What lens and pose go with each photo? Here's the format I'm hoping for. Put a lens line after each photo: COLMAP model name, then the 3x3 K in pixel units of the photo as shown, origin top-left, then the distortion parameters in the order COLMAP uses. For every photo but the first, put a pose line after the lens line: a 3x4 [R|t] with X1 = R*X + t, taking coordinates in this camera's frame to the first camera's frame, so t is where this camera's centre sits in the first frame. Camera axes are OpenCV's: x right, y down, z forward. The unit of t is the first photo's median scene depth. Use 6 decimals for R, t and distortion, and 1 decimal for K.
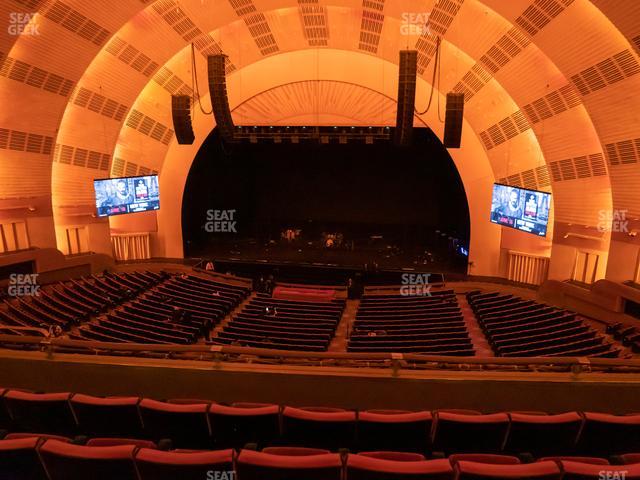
lens RADIAL K [[497.6, 0, 322.0], [0, 497.6, 240.7], [0, 0, 1]] dist [-0.033616, 0.041509]
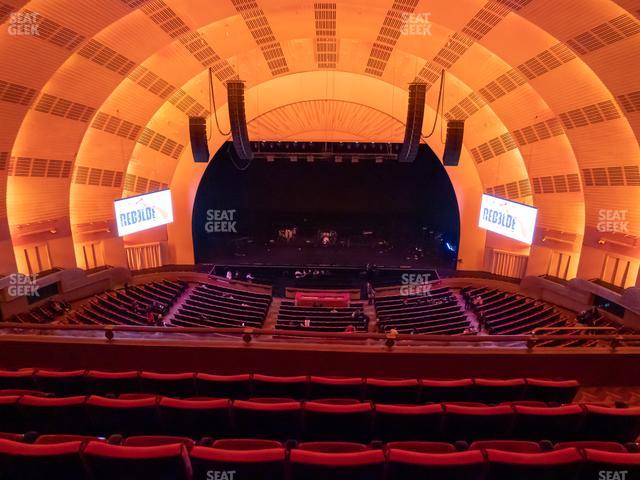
lens RADIAL K [[497.6, 0, 320.4], [0, 497.6, 240.5], [0, 0, 1]] dist [-0.033616, 0.041509]
pose [[0.988792, -0.045530, 0.142191, -0.190412], [0.031724, 0.994691, 0.097891, -0.129180], [-0.145893, -0.092283, 0.984987, -0.086051]]
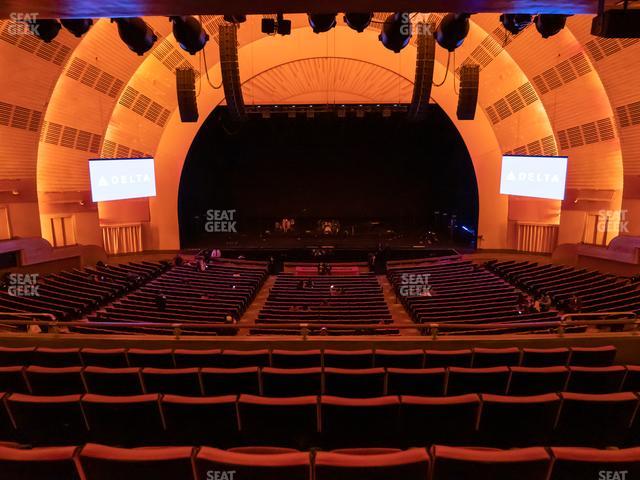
lens RADIAL K [[497.6, 0, 321.6], [0, 497.6, 240.3], [0, 0, 1]] dist [-0.033616, 0.041509]
pose [[0.986347, -0.040292, 0.159675, -0.193700], [0.049442, 0.997330, -0.053750, 0.095623], [-0.157083, 0.060911, 0.985705, 0.049789]]
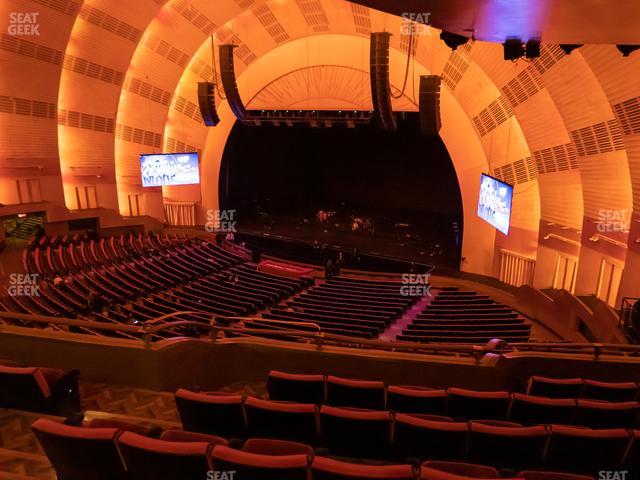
lens RADIAL K [[497.6, 0, 322.8], [0, 497.6, 239.1], [0, 0, 1]] dist [-0.033616, 0.041509]
pose [[0.928603, 0.095015, -0.358703, 0.404423], [-0.086485, 0.995458, 0.039793, -0.005636], [0.360855, -0.005930, 0.932603, 0.039024]]
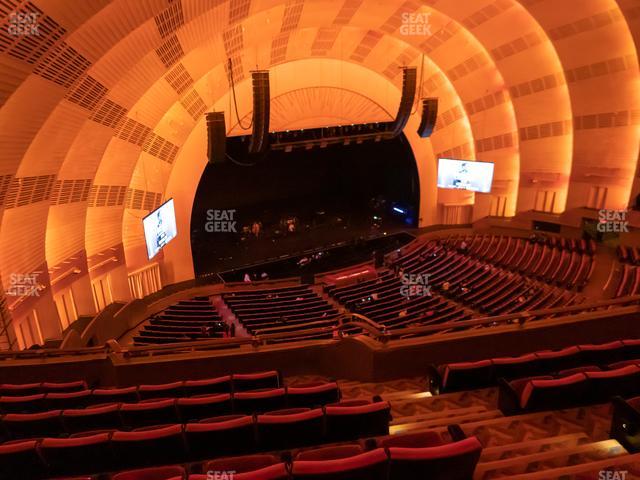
lens RADIAL K [[497.6, 0, 318.1], [0, 497.6, 239.1], [0, 0, 1]] dist [-0.033616, 0.041509]
pose [[0.763353, -0.239810, 0.599819, -0.765110], [0.172872, 0.970509, 0.168010, -0.183745], [-0.622421, -0.024559, 0.782297, 0.128953]]
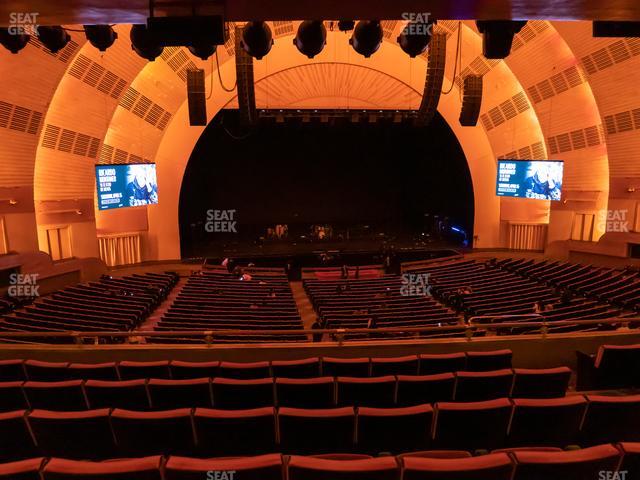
lens RADIAL K [[497.6, 0, 321.4], [0, 497.6, 241.5], [0, 0, 1]] dist [-0.033616, 0.041509]
pose [[0.942823, -0.067853, 0.326313, -0.386356], [0.088951, 0.994772, -0.050157, 0.083330], [-0.321204, 0.076315, 0.943930, 0.096451]]
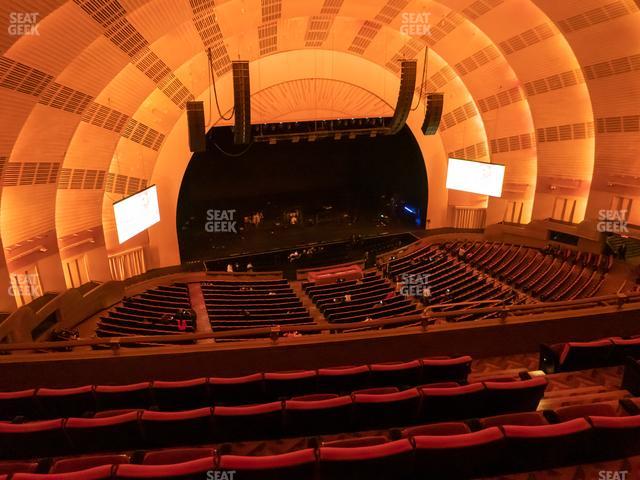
lens RADIAL K [[497.6, 0, 319.0], [0, 497.6, 239.8], [0, 0, 1]] dist [-0.033616, 0.041509]
pose [[0.855784, -0.193853, 0.479641, -0.591121], [0.129774, 0.977937, 0.163701, -0.159087], [-0.500792, -0.077848, 0.862060, 0.037877]]
